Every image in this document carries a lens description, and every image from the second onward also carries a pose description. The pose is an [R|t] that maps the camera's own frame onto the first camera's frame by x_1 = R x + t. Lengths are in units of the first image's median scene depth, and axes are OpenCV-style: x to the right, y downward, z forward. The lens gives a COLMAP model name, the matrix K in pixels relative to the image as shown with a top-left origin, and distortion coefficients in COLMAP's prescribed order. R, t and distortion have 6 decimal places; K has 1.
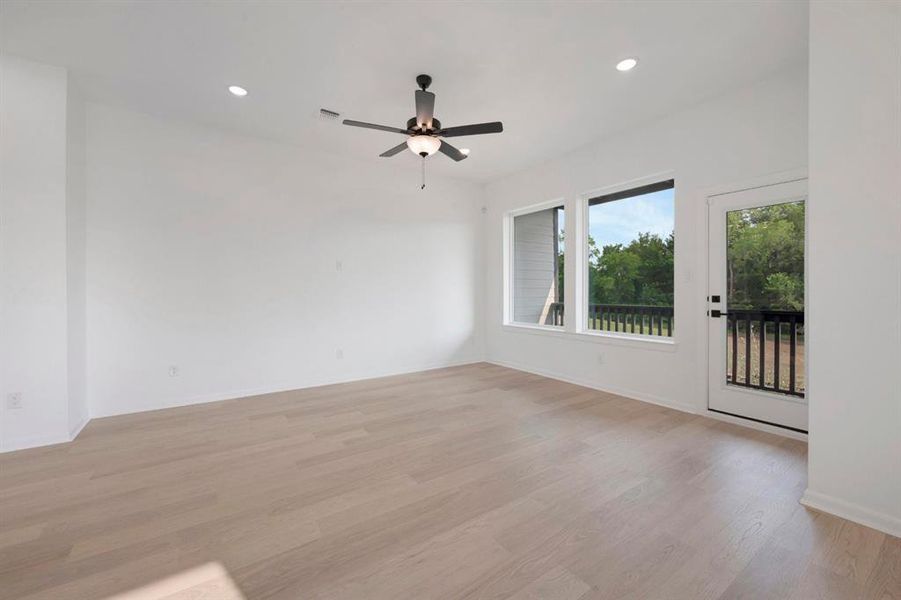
lens RADIAL K [[358.1, 0, 473.9], [0, 358.1, 292.8], [0, 0, 1]] dist [-0.003626, -0.000158]
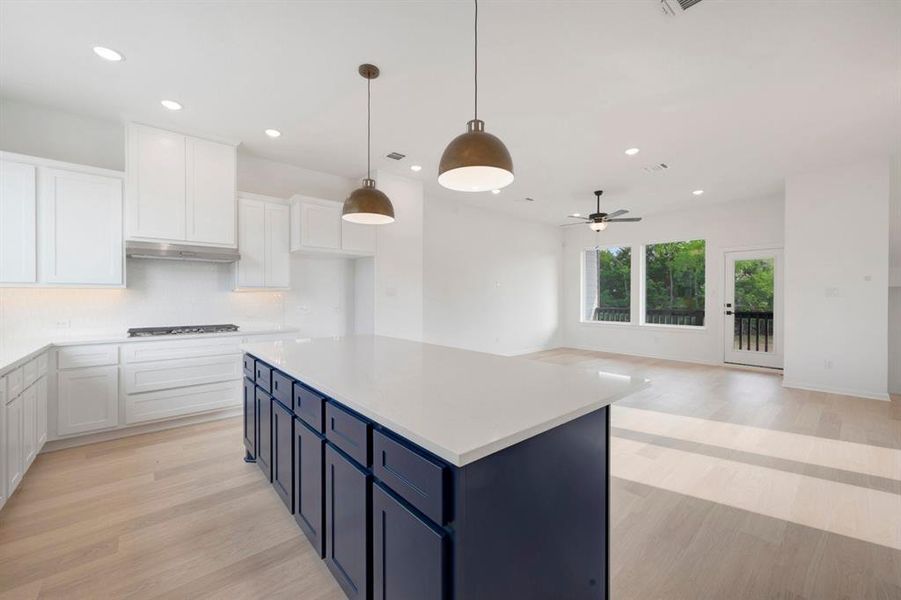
lens RADIAL K [[358.1, 0, 453.2], [0, 358.1, 298.8], [0, 0, 1]] dist [-0.003626, -0.000158]
pose [[0.994197, 0.003302, 0.107525, -0.643909], [-0.003649, 0.999989, 0.003024, -0.012616], [-0.107514, -0.003399, 0.994198, -0.480944]]
